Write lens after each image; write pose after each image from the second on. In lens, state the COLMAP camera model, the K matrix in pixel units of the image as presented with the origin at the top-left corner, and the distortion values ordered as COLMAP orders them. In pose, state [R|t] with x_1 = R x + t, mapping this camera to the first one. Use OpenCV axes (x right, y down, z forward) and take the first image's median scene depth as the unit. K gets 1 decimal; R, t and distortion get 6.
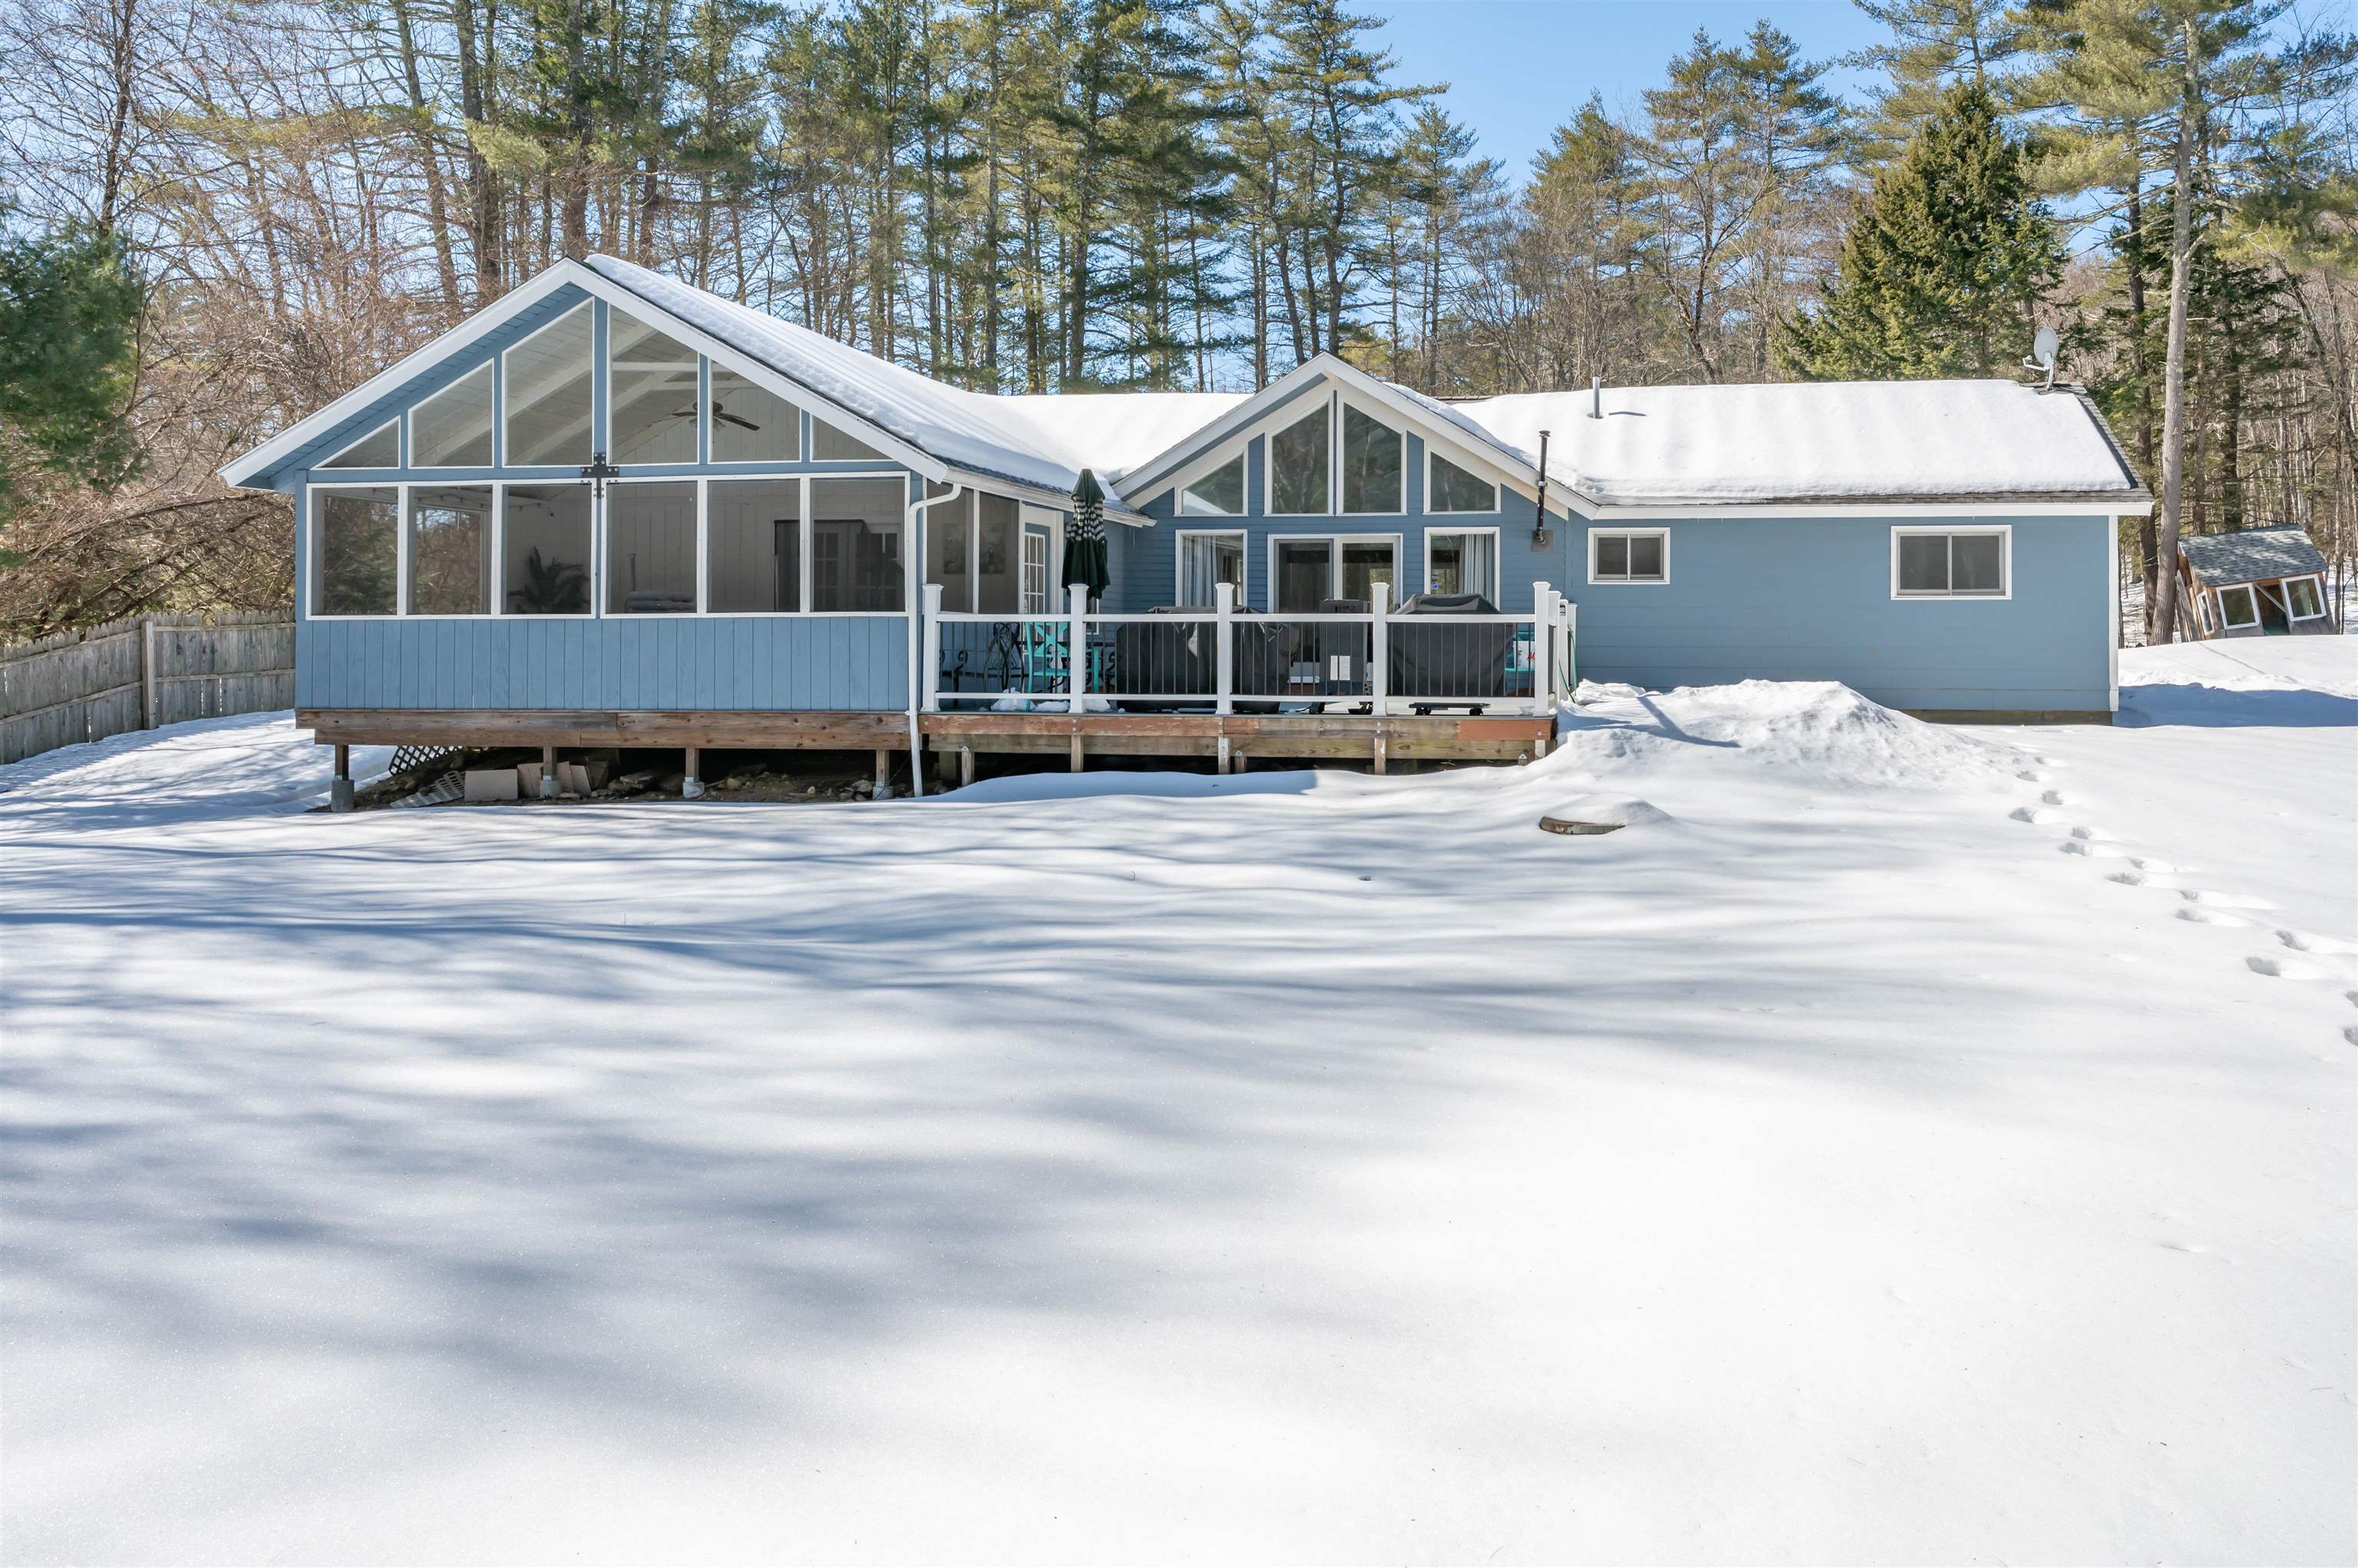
lens RADIAL K [[1558.2, 0, 1144.8], [0, 1558.2, 648.3], [0, 0, 1]] dist [0.007936, -0.001655]
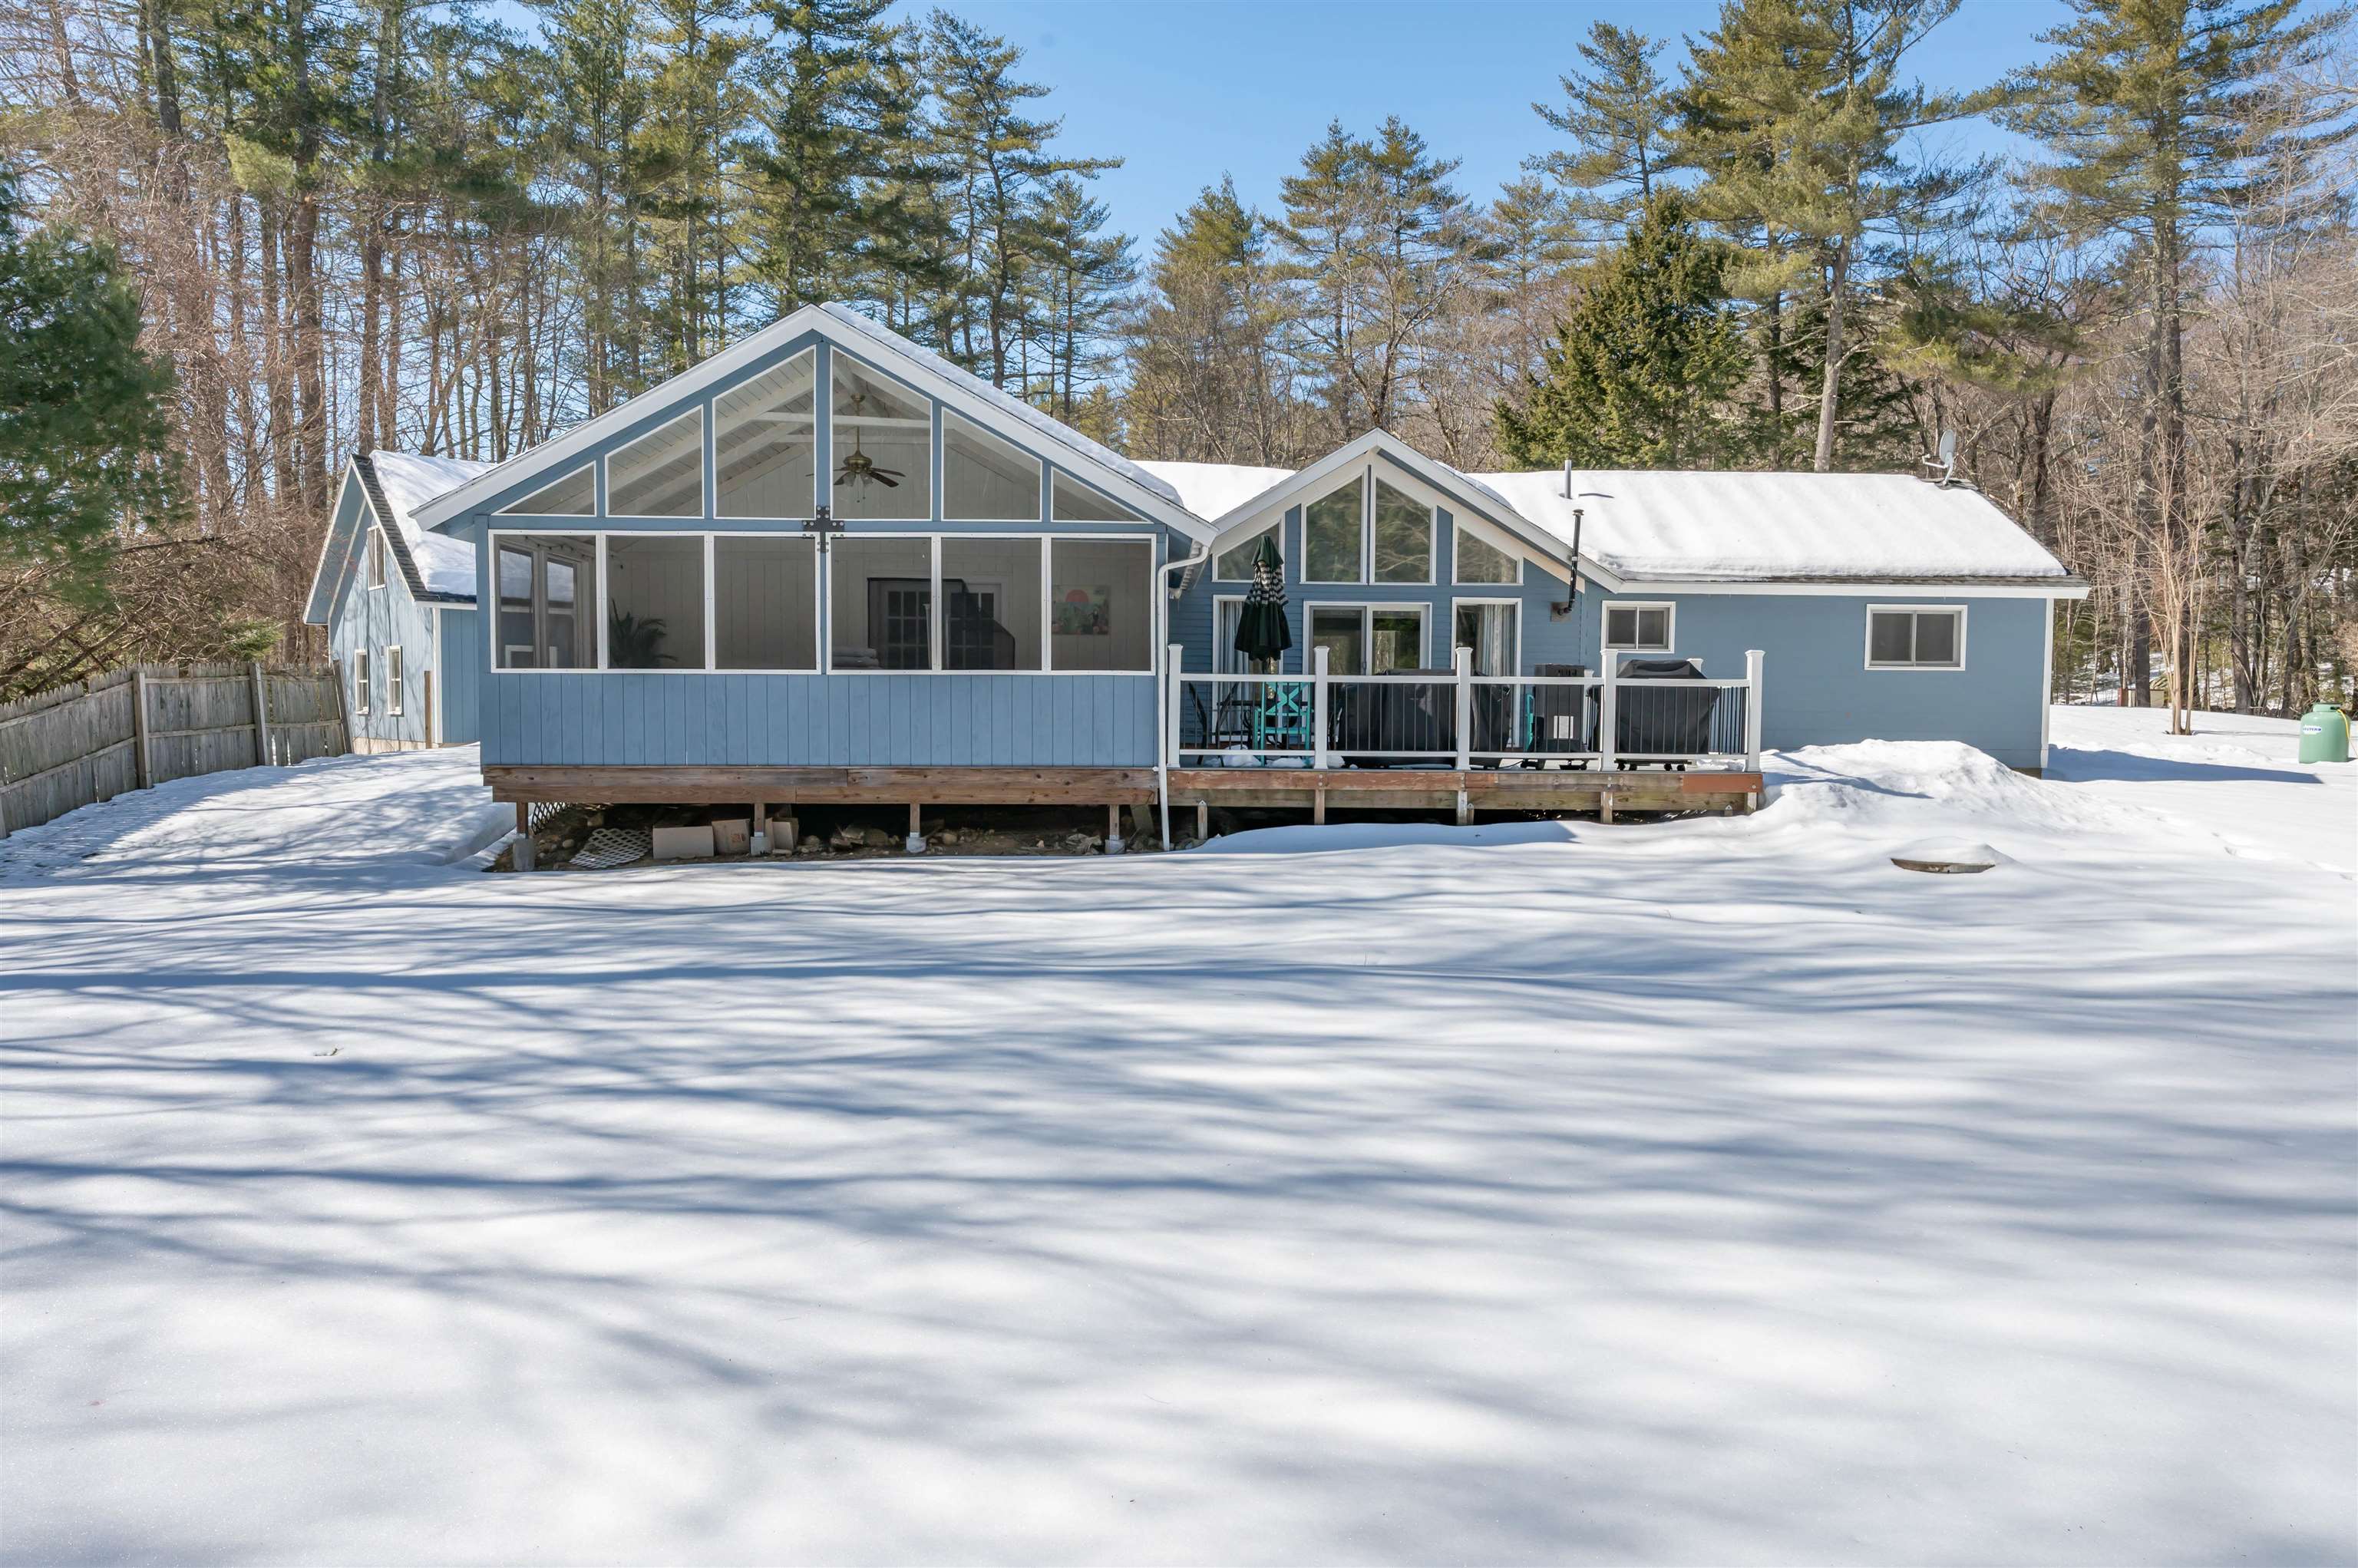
lens RADIAL K [[1558.2, 0, 982.9], [0, 1558.2, 771.8], [0, 0, 1]] dist [0.007936, -0.001655]
pose [[0.985276, 0.000142, 0.170969, -0.357237], [-0.006453, 0.999318, 0.036354, 0.005403], [-0.170848, -0.036922, 0.984605, 0.001726]]
